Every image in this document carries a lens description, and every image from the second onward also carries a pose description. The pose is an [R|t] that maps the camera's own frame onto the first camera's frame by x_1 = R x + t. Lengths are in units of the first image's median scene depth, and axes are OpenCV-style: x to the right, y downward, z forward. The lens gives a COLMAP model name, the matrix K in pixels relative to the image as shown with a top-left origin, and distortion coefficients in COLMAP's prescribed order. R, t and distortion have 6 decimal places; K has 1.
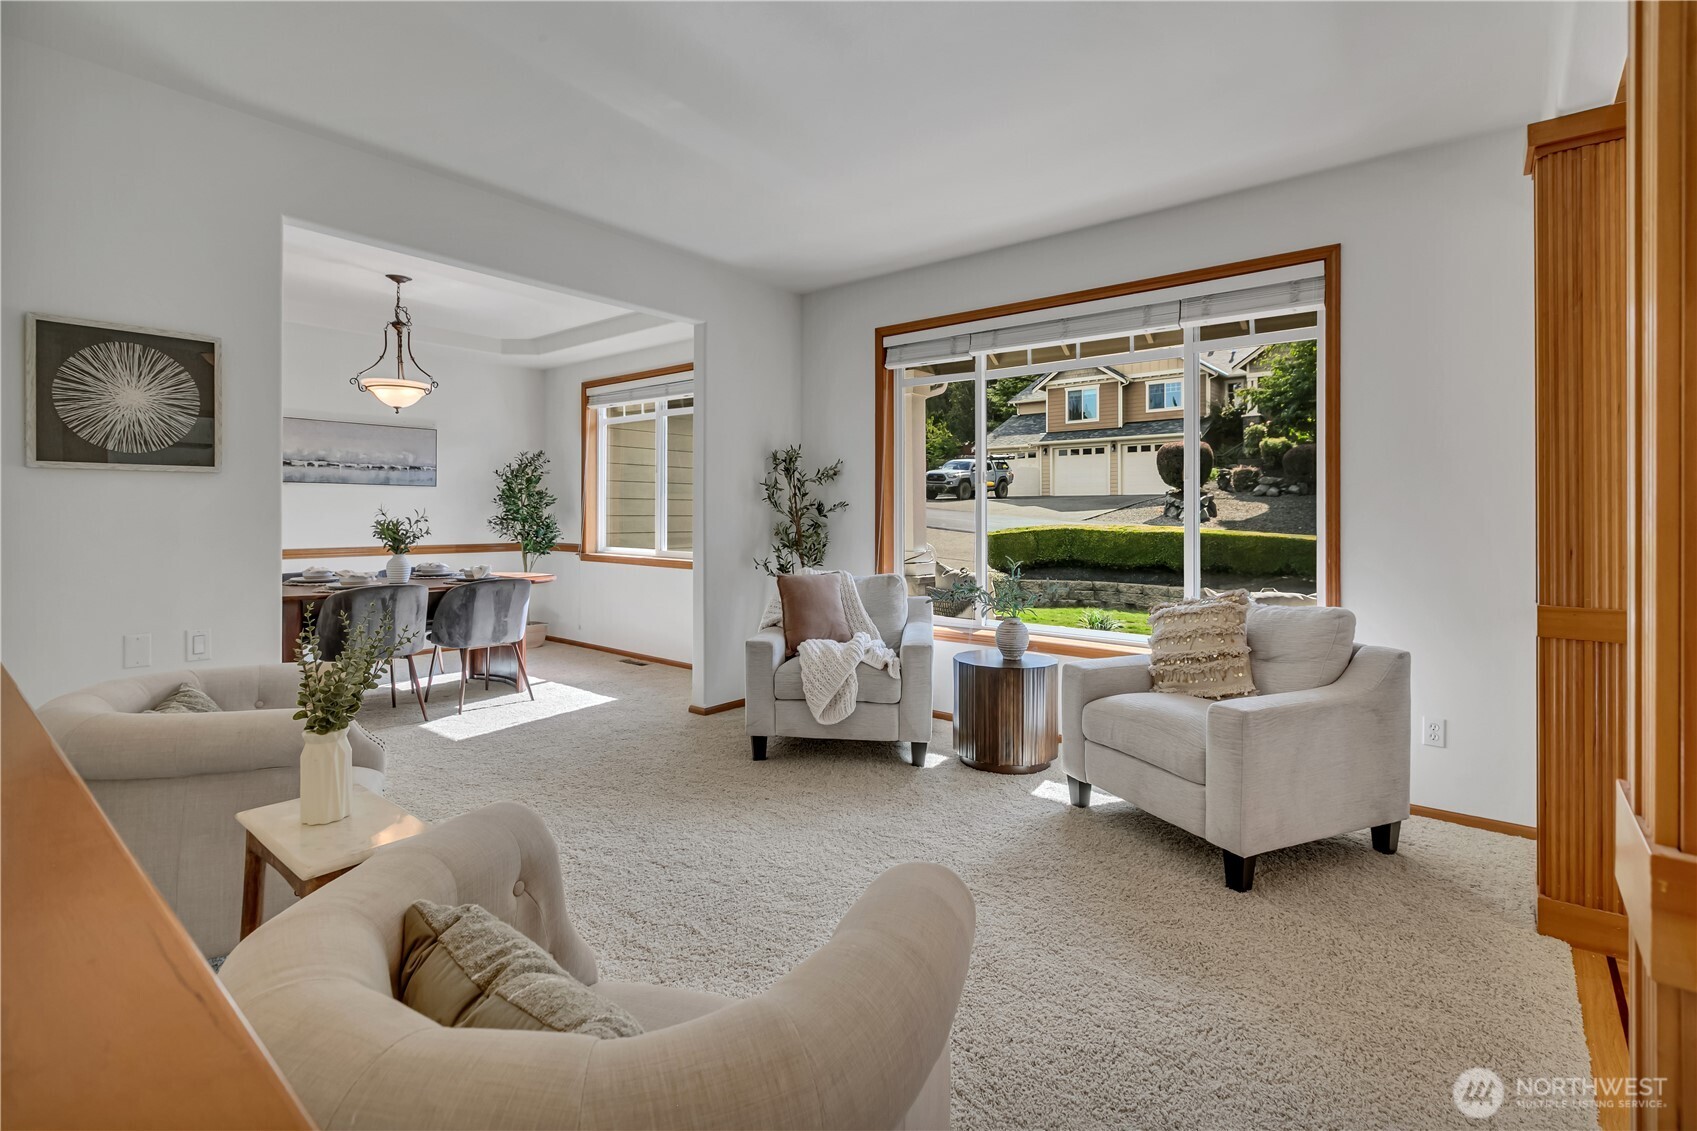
lens RADIAL K [[789.7, 0, 858.2], [0, 789.7, 530.2], [0, 0, 1]] dist [0.002302, -0.000564]
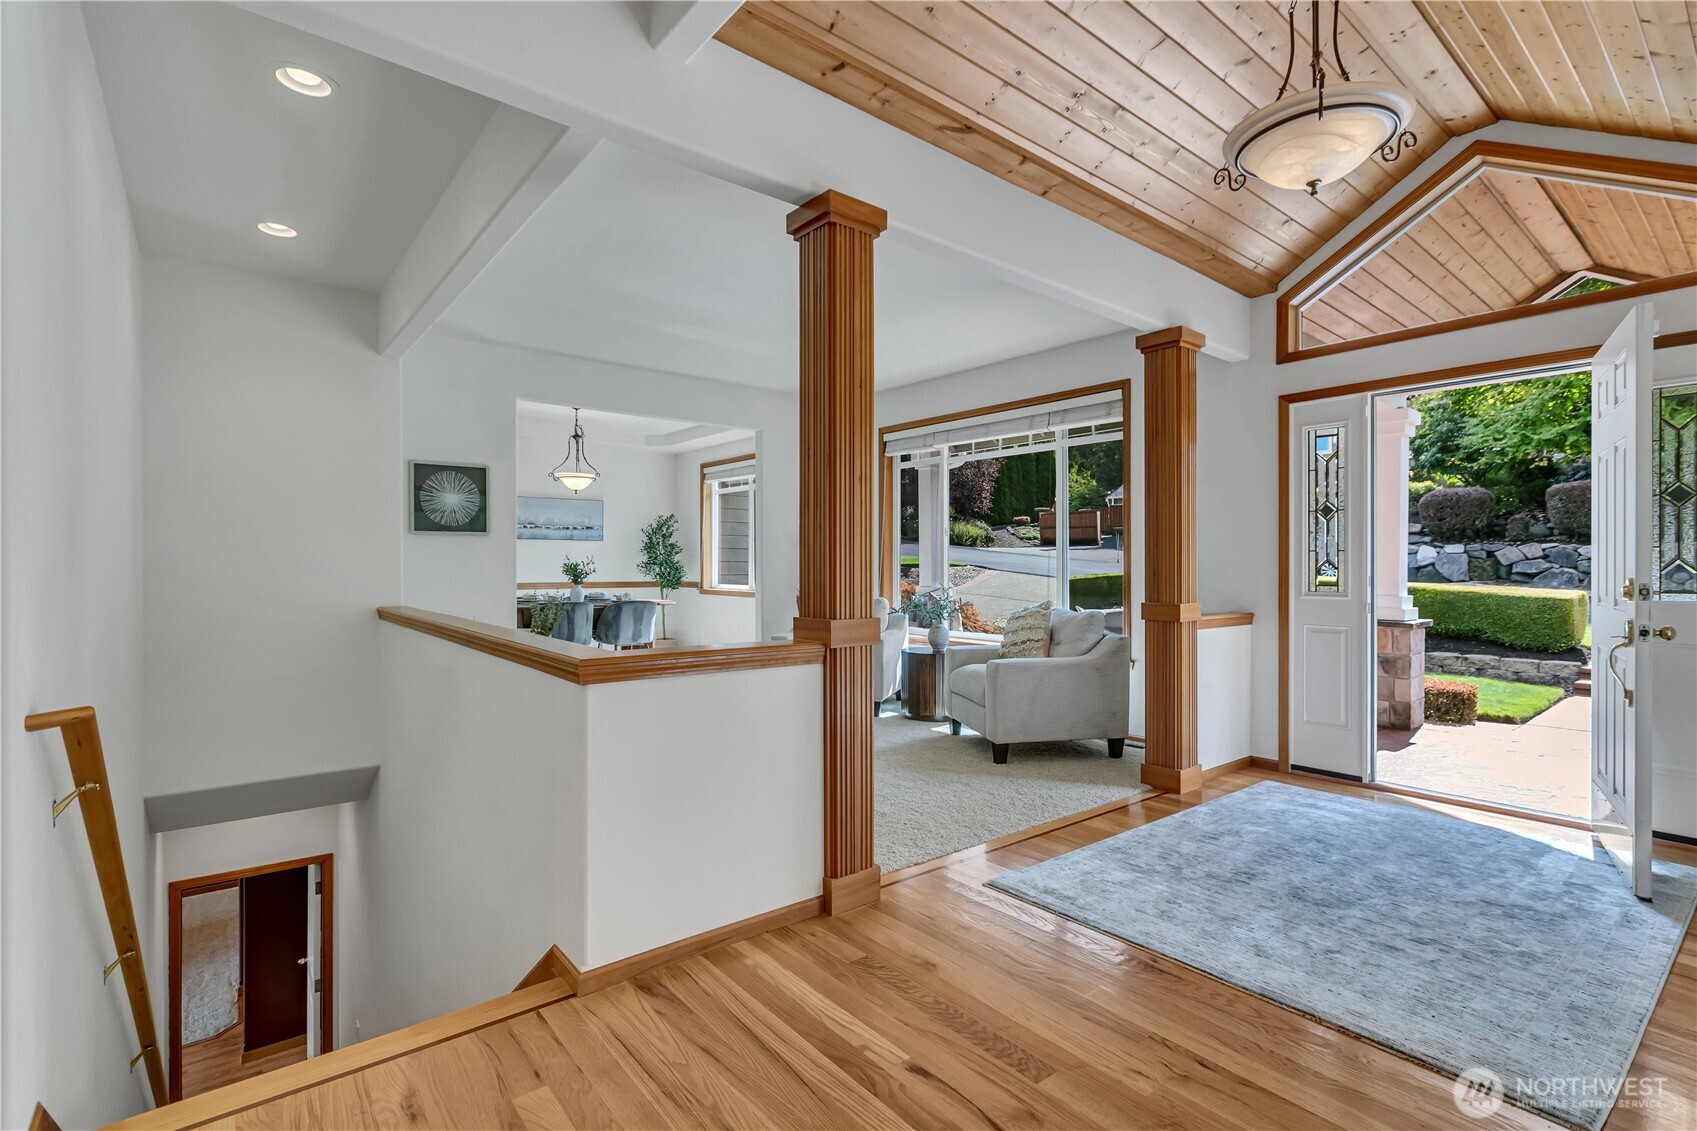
lens RADIAL K [[795.6, 0, 851.0], [0, 795.6, 588.9], [0, 0, 1]] dist [-0.001730, -0.000104]
pose [[0.978677, 0.004167, -0.205363, 0.215426], [-0.002218, 0.999950, 0.009720, 0.017846], [0.205393, -0.009057, 0.978638, -0.339541]]
